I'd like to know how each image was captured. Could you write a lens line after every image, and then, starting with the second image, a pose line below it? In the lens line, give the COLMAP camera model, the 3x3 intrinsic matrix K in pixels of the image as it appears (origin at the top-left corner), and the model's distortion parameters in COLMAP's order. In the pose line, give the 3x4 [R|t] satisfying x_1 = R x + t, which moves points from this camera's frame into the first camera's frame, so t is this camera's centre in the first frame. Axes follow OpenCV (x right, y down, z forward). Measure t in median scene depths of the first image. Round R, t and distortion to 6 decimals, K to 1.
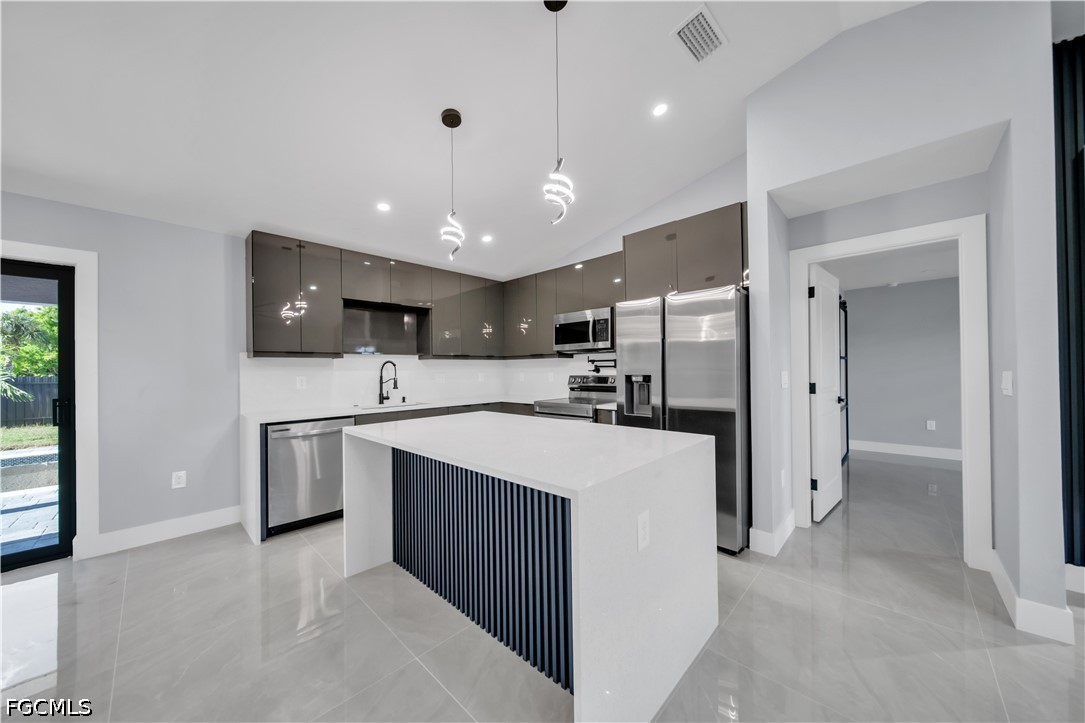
lens RADIAL K [[375.0, 0, 548.0], [0, 375.0, 367.6], [0, 0, 1]] dist [0.000678, -0.000644]
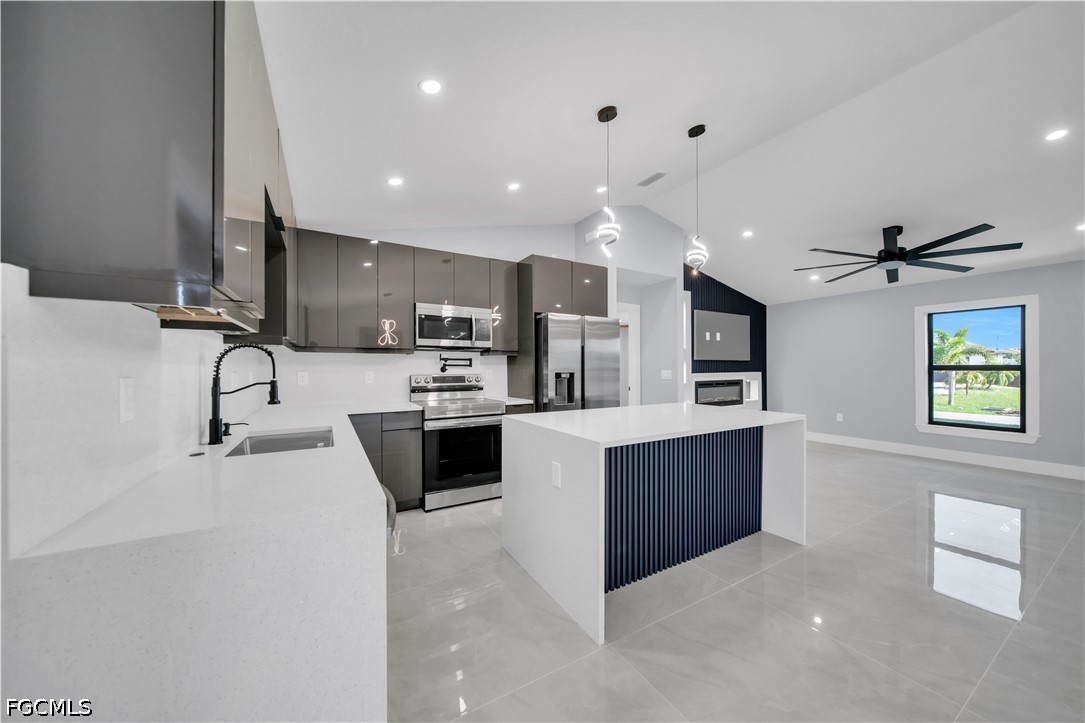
lens RADIAL K [[375.0, 0, 545.9], [0, 375.0, 368.3], [0, 0, 1]] dist [0.000678, -0.000644]
pose [[0.280228, 0.012093, 0.959857, -0.905823], [-0.006907, 0.999920, -0.010581, 0.016985], [-0.959909, -0.003665, 0.280289, 0.634407]]
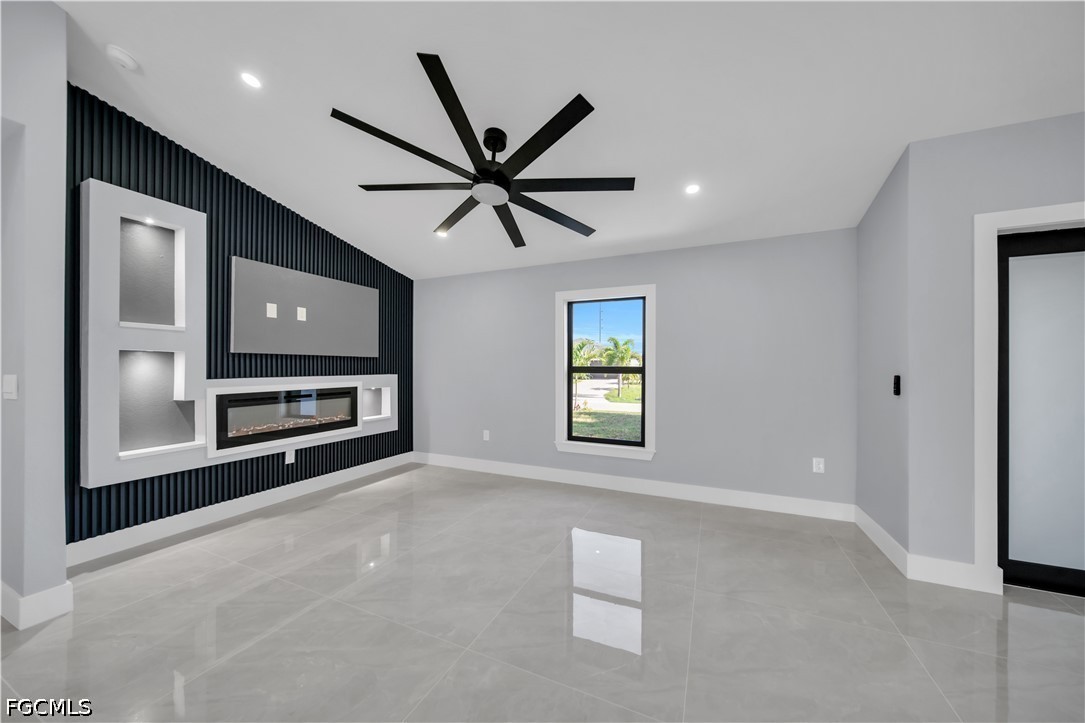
lens RADIAL K [[375.0, 0, 546.6], [0, 375.0, 367.7], [0, 0, 1]] dist [0.000678, -0.000644]
pose [[-0.325318, 0.011475, 0.945535, -0.091389], [-0.006030, 0.999881, -0.014209, -0.001829], [-0.945585, -0.010324, -0.325210, -0.003692]]
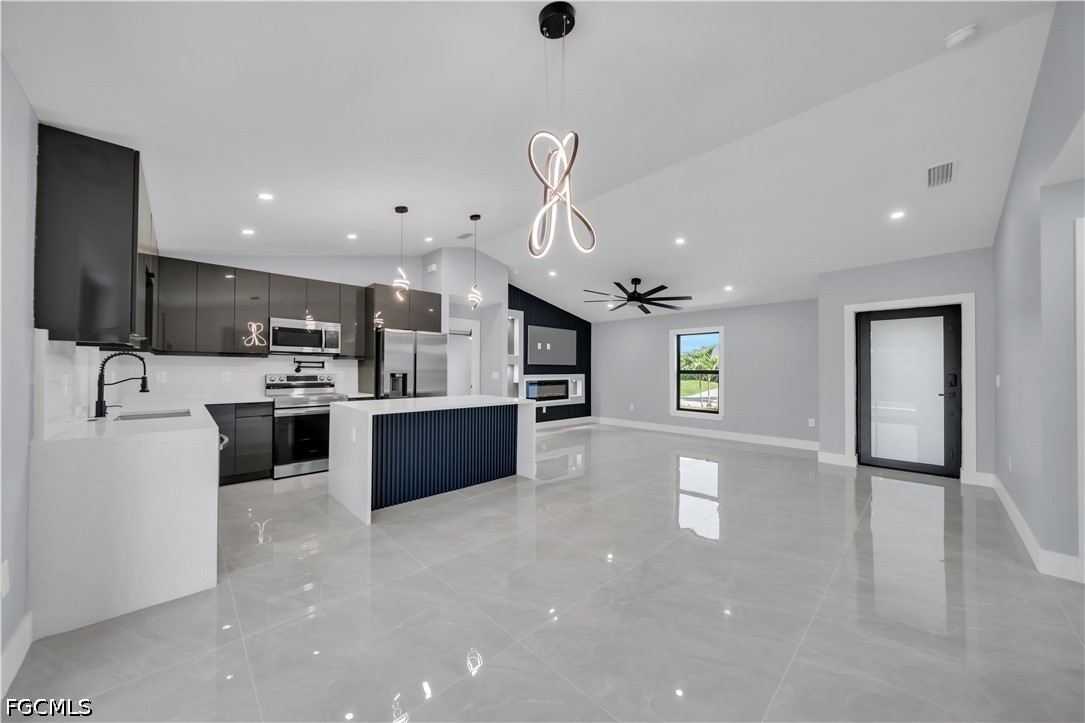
lens RADIAL K [[375.0, 0, 545.8], [0, 375.0, 367.7], [0, 0, 1]] dist [0.000678, -0.000644]
pose [[0.043280, 0.020105, 0.998861, -1.295527], [-0.012700, 0.999728, -0.019572, 0.016983], [-0.998982, -0.011838, 0.043523, 0.231895]]
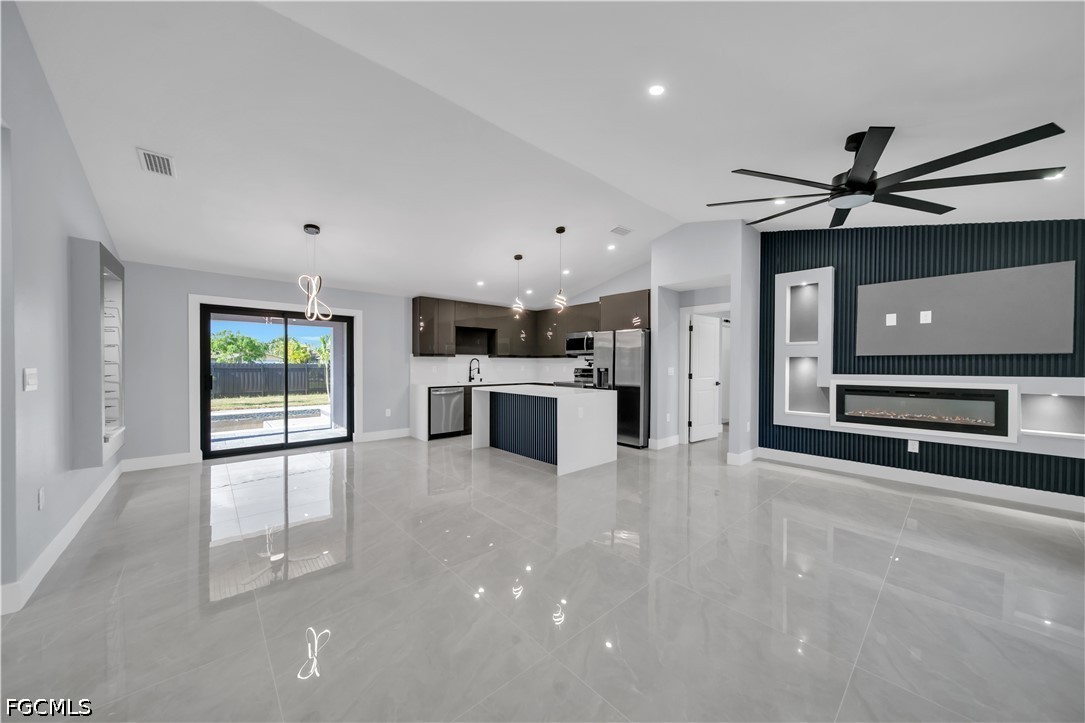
lens RADIAL K [[375.0, 0, 547.6], [0, 375.0, 367.0], [0, 0, 1]] dist [0.000678, -0.000644]
pose [[0.997189, 0.016988, -0.072970, 0.078512], [-0.015853, 0.999745, 0.016113, -0.013448], [0.073225, -0.014911, 0.997204, -0.967780]]
